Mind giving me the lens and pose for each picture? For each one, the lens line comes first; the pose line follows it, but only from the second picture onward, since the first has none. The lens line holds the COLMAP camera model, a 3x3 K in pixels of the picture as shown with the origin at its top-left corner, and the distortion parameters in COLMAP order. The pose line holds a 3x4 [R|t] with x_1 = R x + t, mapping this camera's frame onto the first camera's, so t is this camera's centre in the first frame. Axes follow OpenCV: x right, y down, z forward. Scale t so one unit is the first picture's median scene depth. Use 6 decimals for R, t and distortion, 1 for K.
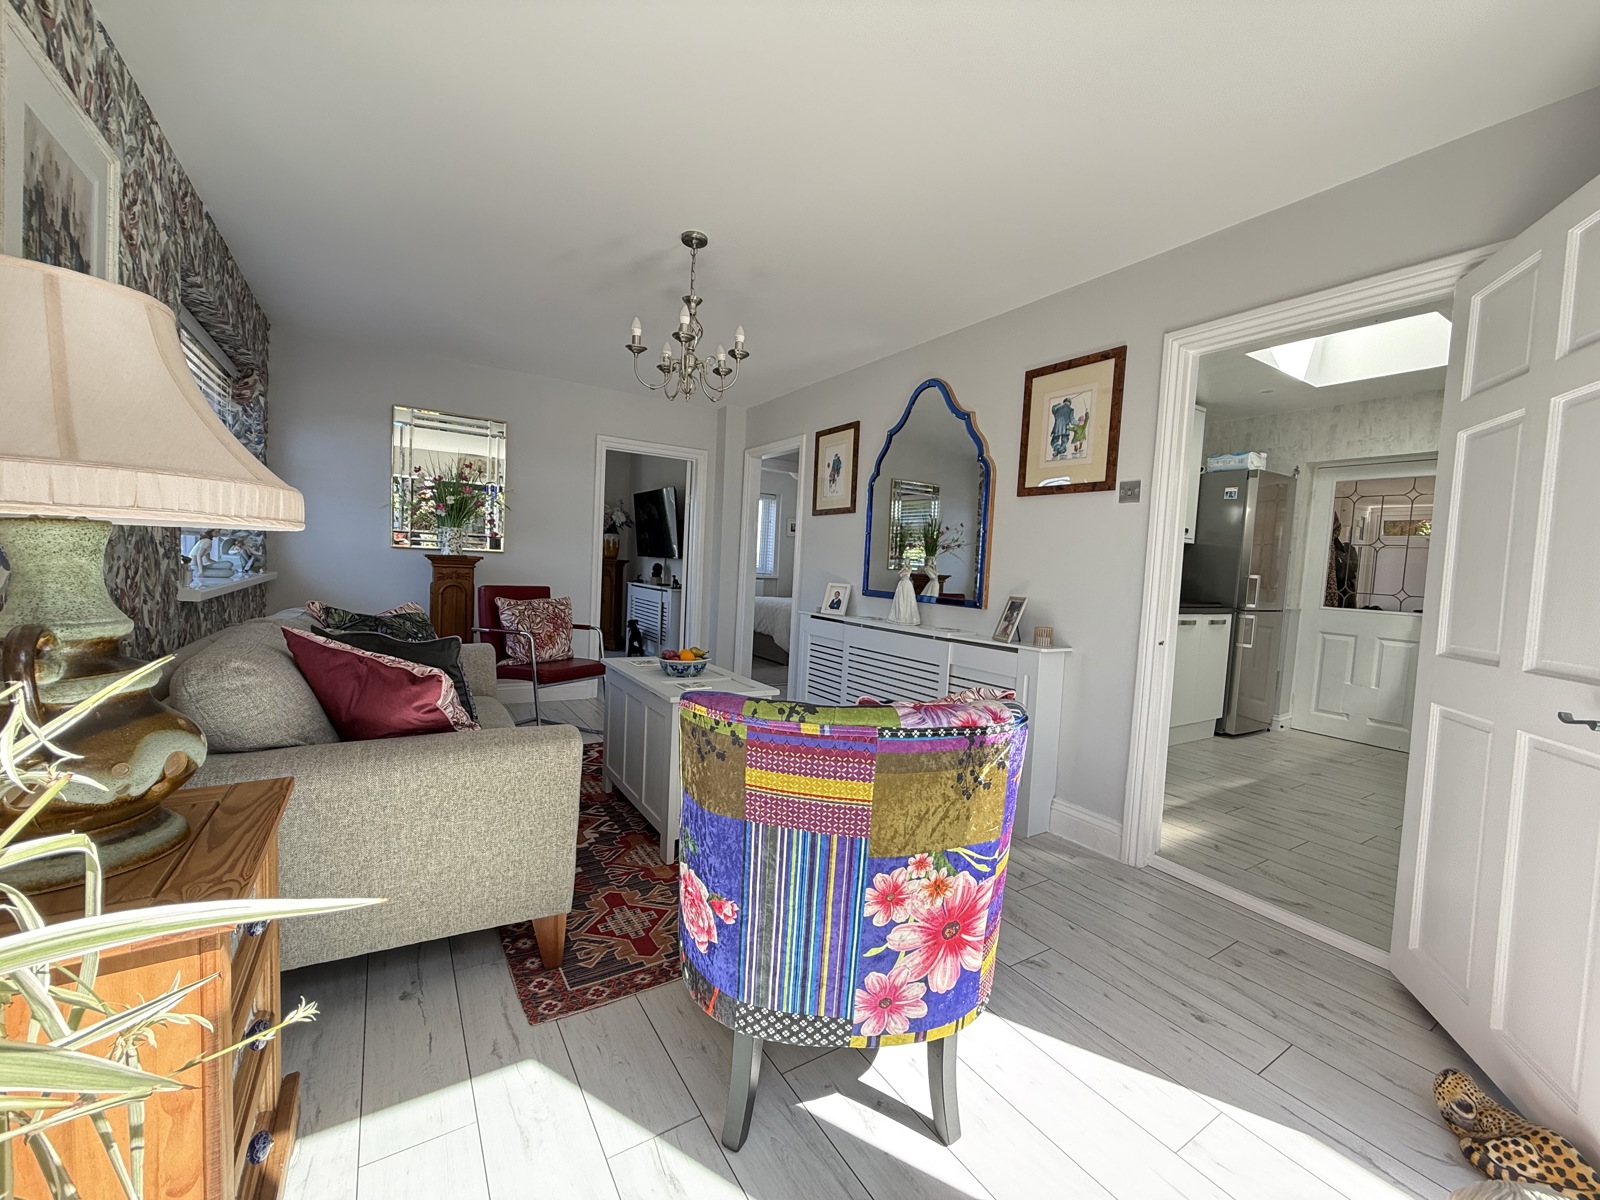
lens RADIAL K [[632.1, 0, 796.6], [0, 632.1, 600.8], [0, 0, 1]] dist [-0.000284, -0.000450]
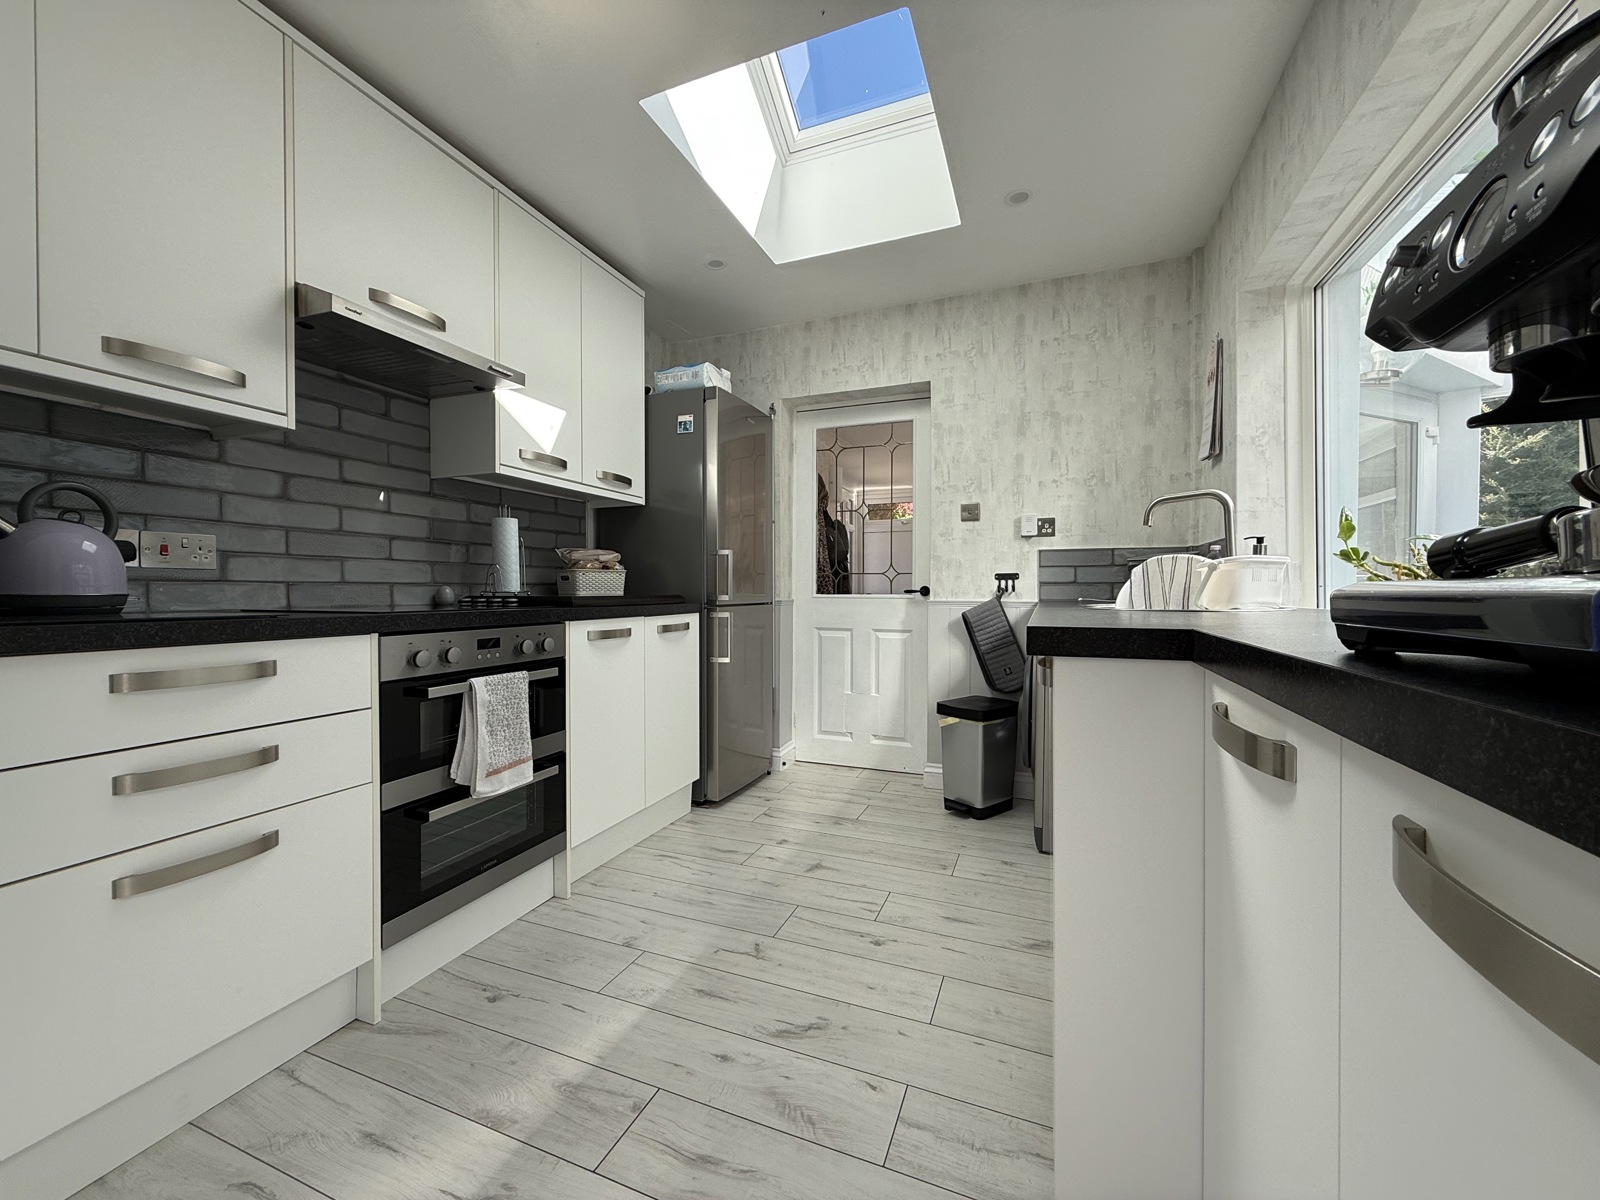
lens RADIAL K [[632.1, 0, 796.6], [0, 632.1, 600.8], [0, 0, 1]] dist [-0.000284, -0.000450]
pose [[0.806779, -0.059875, 0.587812, 0.388656], [0.077145, 0.997011, -0.004325, 0.018957], [-0.585795, 0.048836, 0.808986, 0.423214]]
